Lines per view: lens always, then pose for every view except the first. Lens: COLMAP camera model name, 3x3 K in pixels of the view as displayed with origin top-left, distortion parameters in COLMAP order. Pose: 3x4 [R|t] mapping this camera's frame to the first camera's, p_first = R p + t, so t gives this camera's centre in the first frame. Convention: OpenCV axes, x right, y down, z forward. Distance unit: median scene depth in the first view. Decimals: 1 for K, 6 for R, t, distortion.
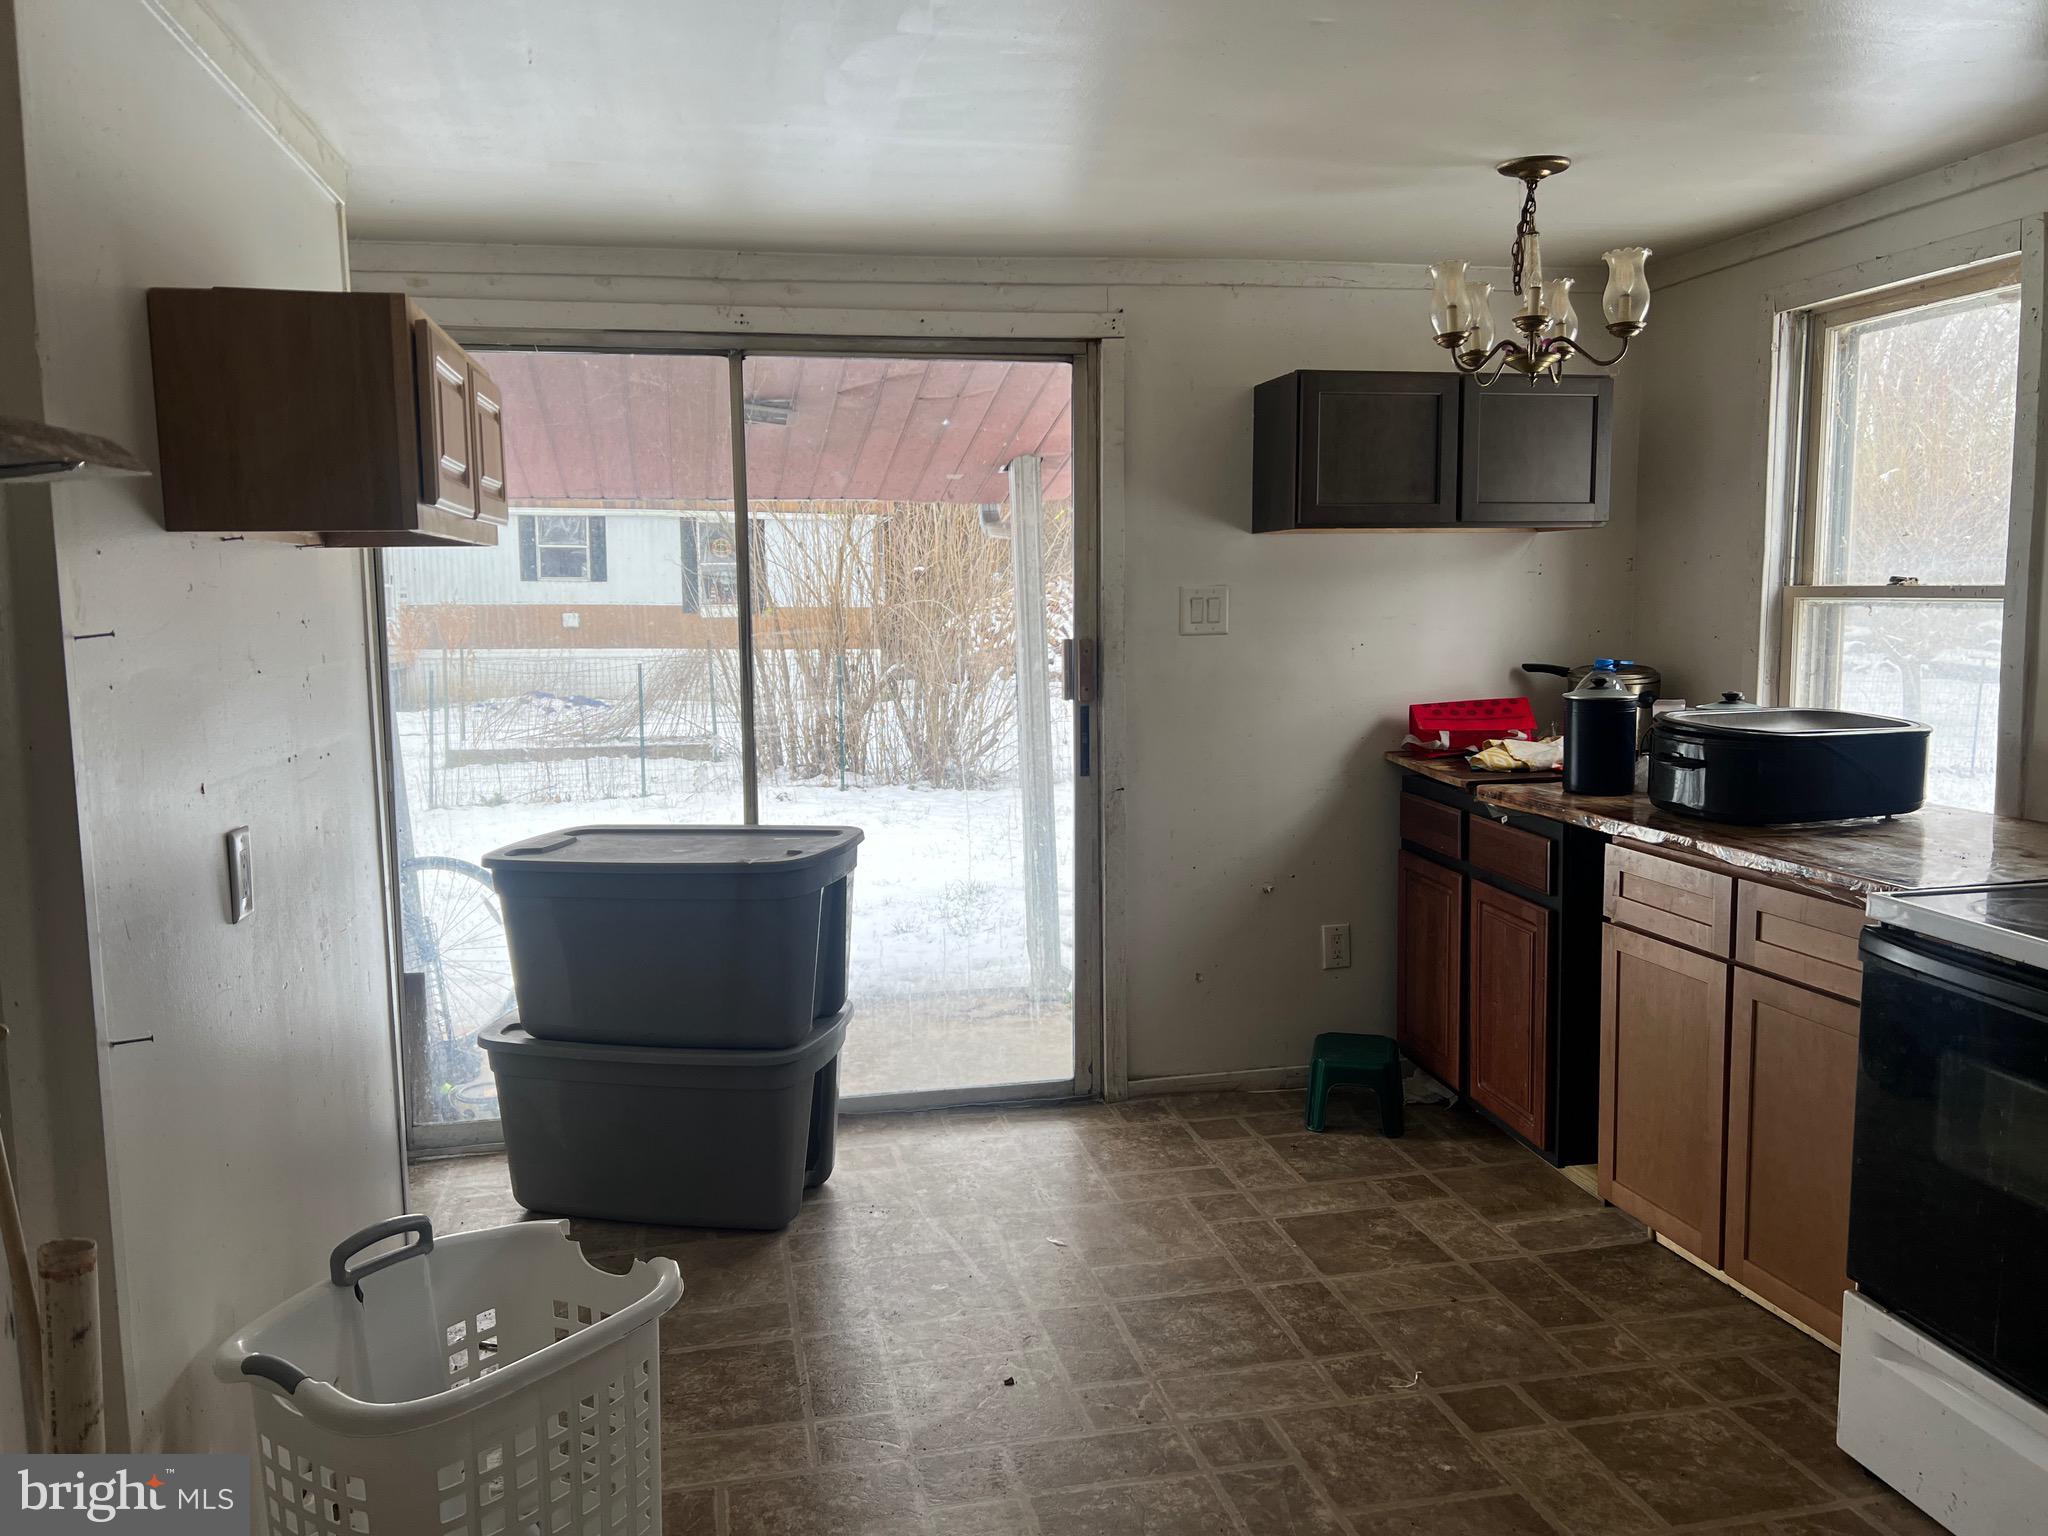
lens RADIAL K [[1548.2, 0, 1018.4], [0, 1548.2, 749.5], [0, 0, 1]] dist [0.054281, -0.046879]
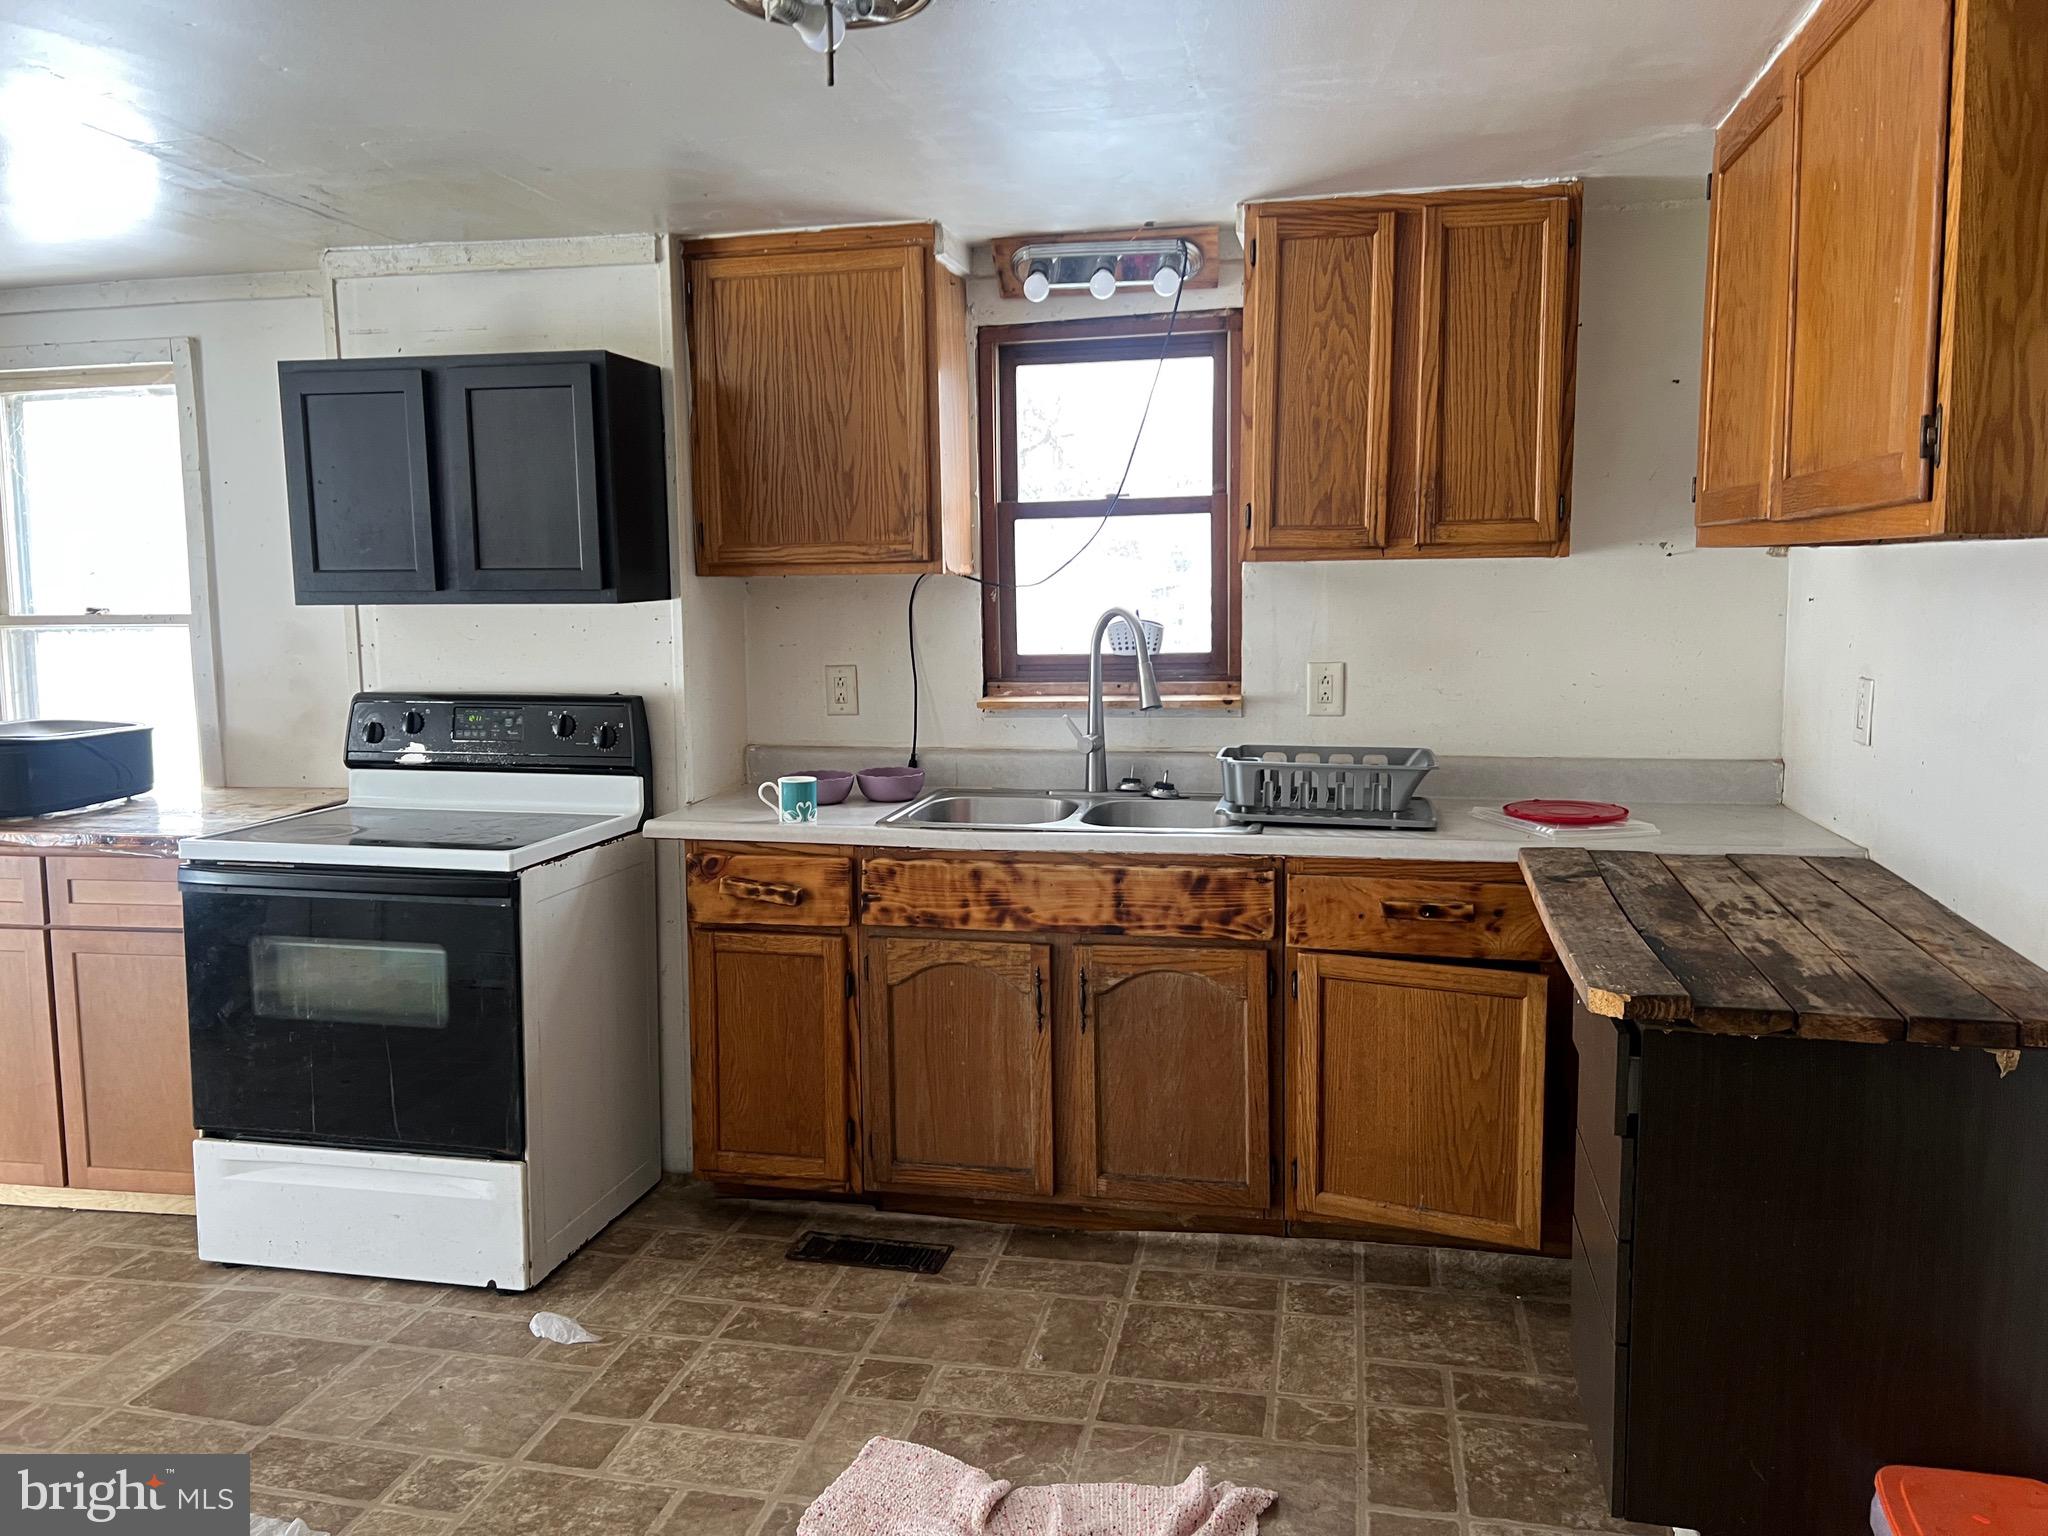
lens RADIAL K [[1548.2, 0, 1017.6], [0, 1548.2, 762.9], [0, 0, 1]] dist [0.054281, -0.046879]
pose [[0.409003, -0.092577, 0.907825, -0.322727], [0.104310, 0.993063, 0.054275, 0.022905], [-0.906552, 0.072496, 0.415822, -0.185493]]
